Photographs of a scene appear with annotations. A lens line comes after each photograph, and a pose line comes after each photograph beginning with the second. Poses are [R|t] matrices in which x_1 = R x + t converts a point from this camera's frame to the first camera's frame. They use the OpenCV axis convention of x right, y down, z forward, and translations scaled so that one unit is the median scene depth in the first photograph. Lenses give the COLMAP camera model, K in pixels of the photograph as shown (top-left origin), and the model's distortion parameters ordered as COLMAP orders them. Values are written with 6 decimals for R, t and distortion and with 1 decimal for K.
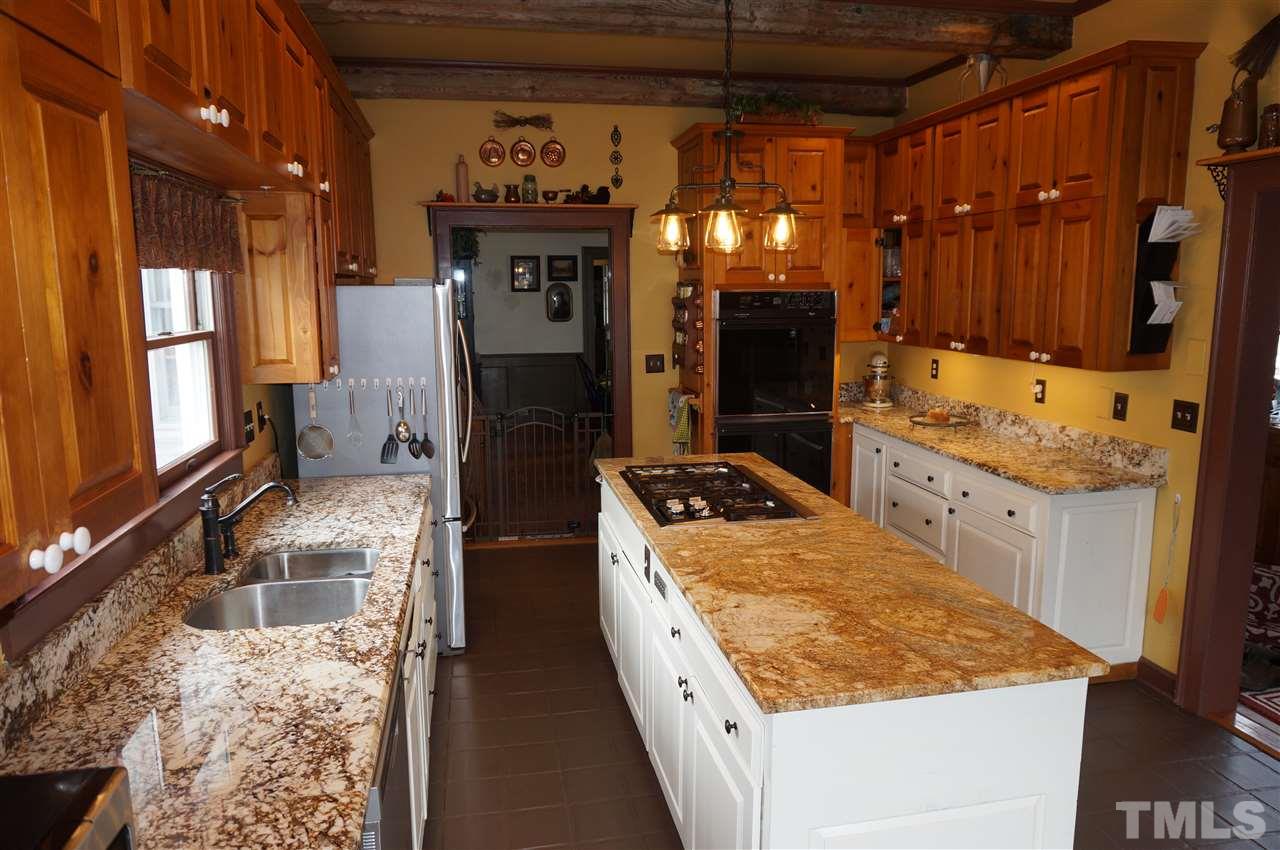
lens RADIAL K [[851.8, 0, 637.4], [0, 851.8, 419.8], [0, 0, 1]] dist [-0.006423, 0.006431]
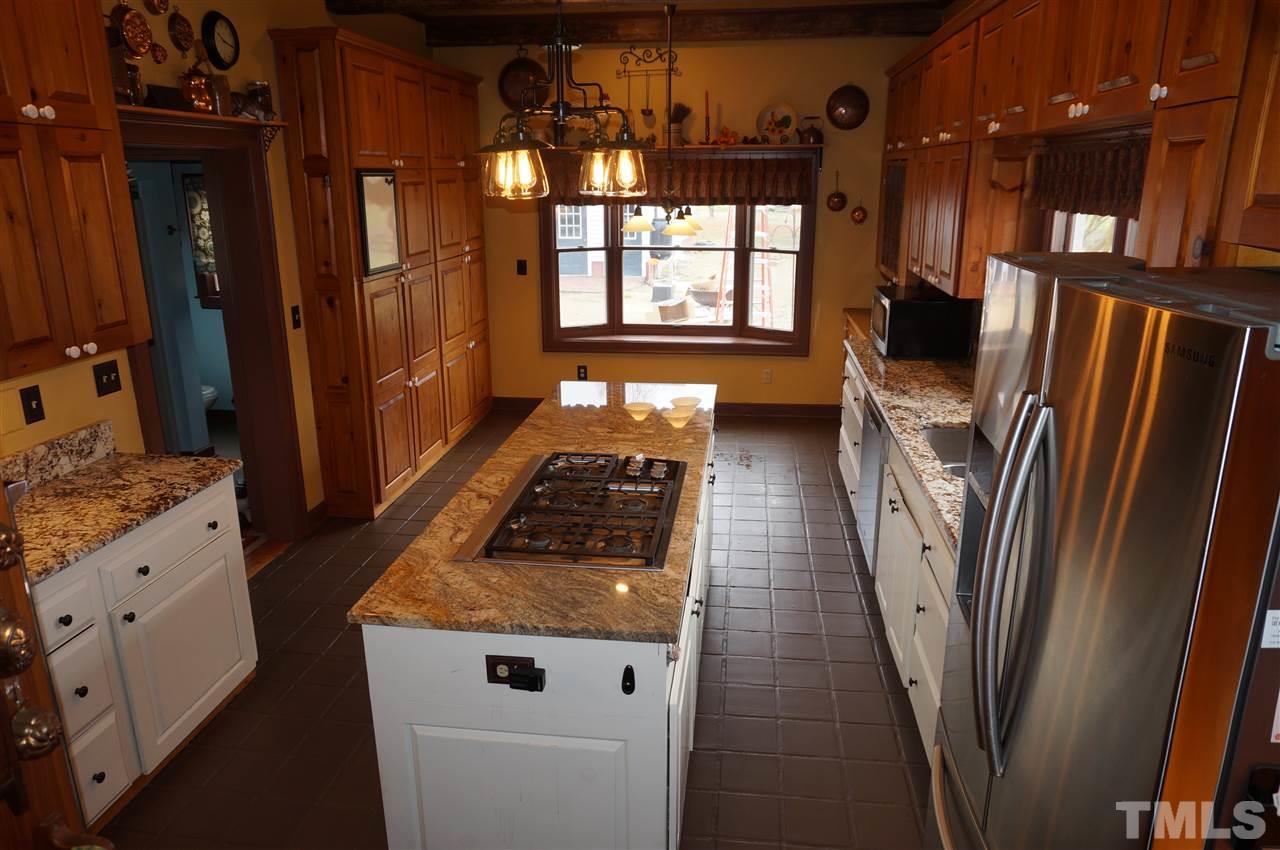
lens RADIAL K [[851.8, 0, 637.0], [0, 851.8, 422.4], [0, 0, 1]] dist [-0.006423, 0.006431]
pose [[-0.949510, -0.077341, 0.304056, -0.198853], [0.059099, 0.907698, 0.415441, -0.313402], [-0.308121, 0.412434, -0.857298, 1.635282]]
